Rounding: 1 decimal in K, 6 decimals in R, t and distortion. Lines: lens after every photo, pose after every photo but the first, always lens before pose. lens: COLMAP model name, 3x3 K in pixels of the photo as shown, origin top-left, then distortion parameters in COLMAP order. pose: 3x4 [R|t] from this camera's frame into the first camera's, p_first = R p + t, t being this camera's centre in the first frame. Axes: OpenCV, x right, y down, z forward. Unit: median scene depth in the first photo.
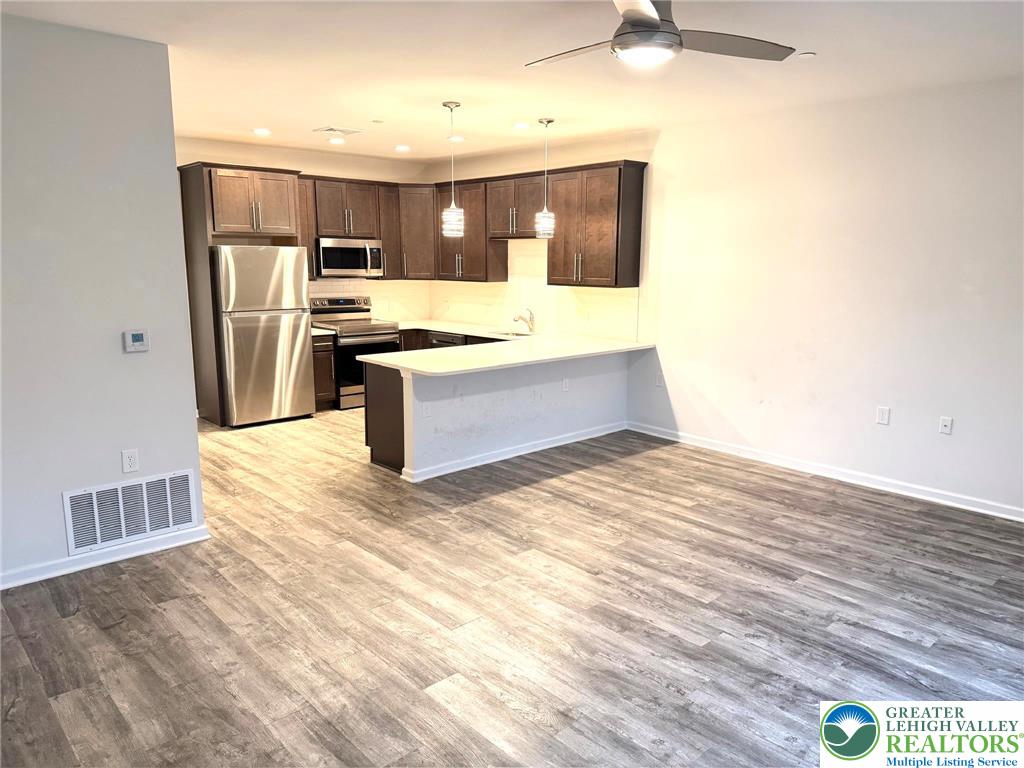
lens RADIAL K [[714.5, 0, 508.3], [0, 714.5, 382.1], [0, 0, 1]] dist [0.047256, -0.063439]
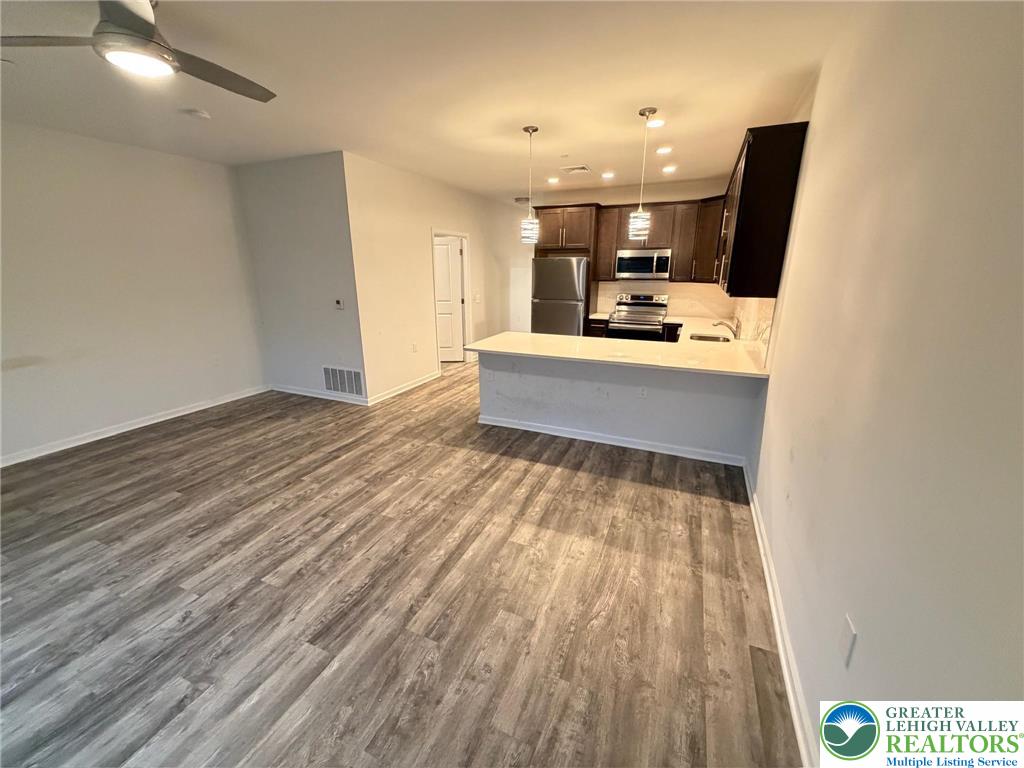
lens RADIAL K [[410.4, 0, 508.3], [0, 410.4, 379.6], [0, 0, 1]] dist [0.000489, 0.001511]
pose [[0.400276, 0.238533, -0.884806, 0.644011], [-0.155814, 0.969185, 0.190792, -0.117724], [0.903051, 0.061496, 0.425108, 0.749953]]
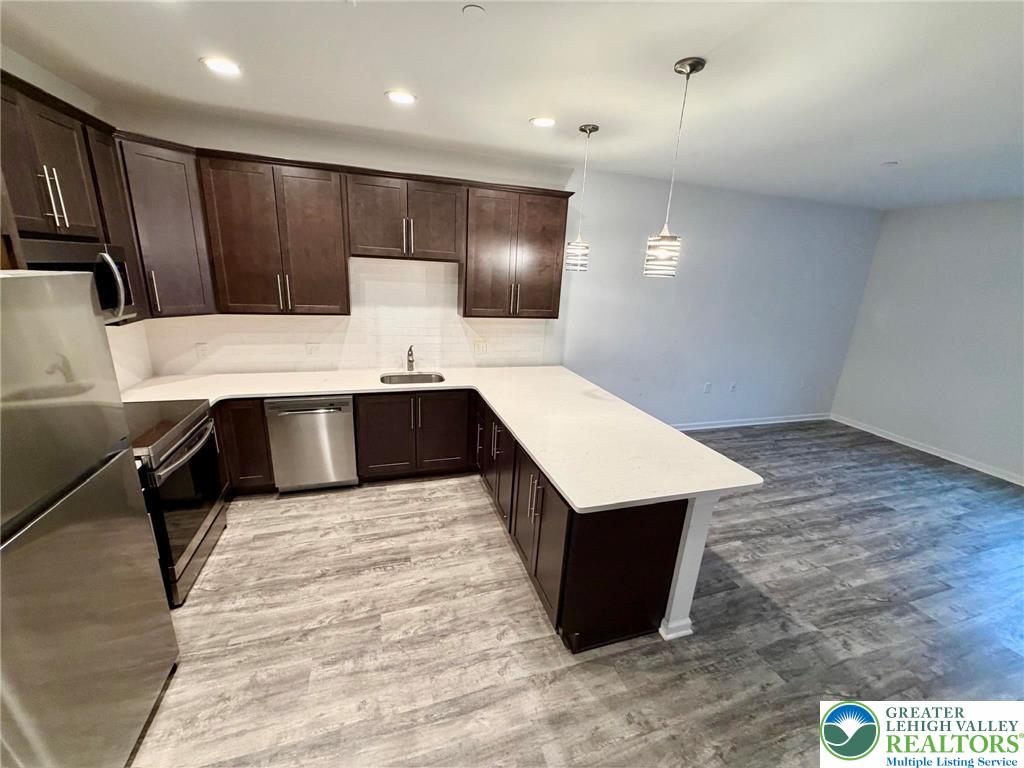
lens RADIAL K [[410.4, 0, 508.0], [0, 410.4, 387.1], [0, 0, 1]] dist [0.000489, 0.001511]
pose [[0.411503, -0.239418, 0.879400, -0.551062], [0.110791, 0.970865, 0.212477, -0.222896], [-0.904649, 0.009994, 0.426039, 1.060893]]
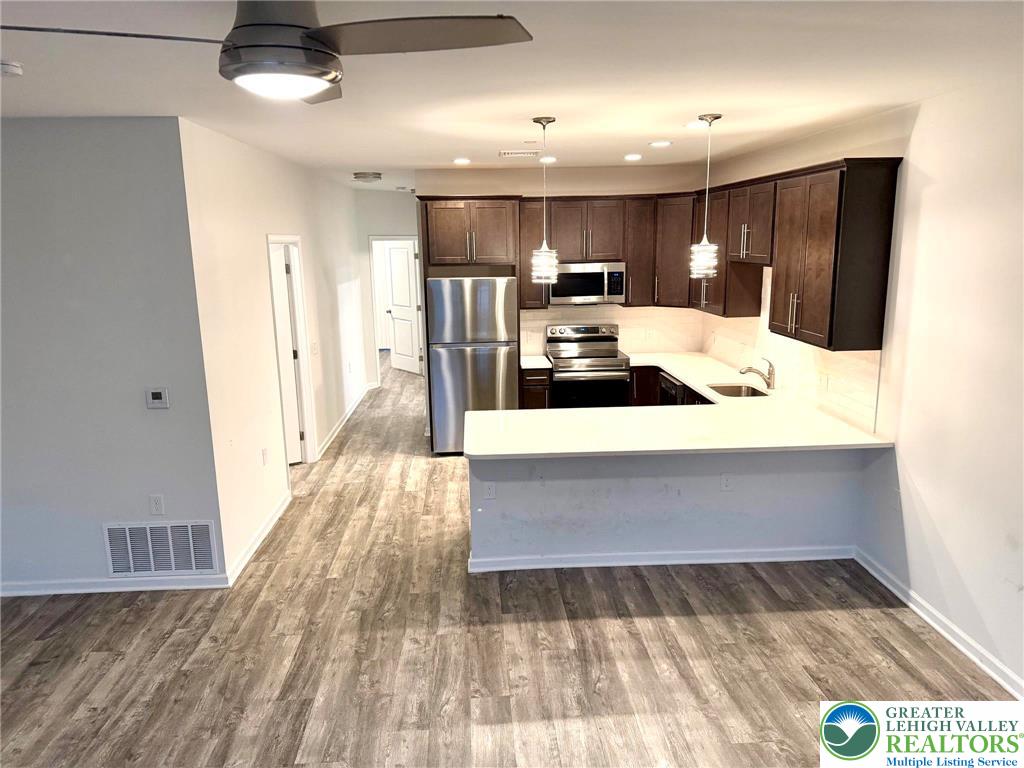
lens RADIAL K [[714.5, 0, 509.3], [0, 714.5, 381.0], [0, 0, 1]] dist [0.047256, -0.063439]
pose [[0.775310, 0.106774, -0.622489, 0.443896], [-0.089631, 0.994232, 0.058902, -0.152897], [0.625188, 0.010127, 0.780409, 0.384451]]
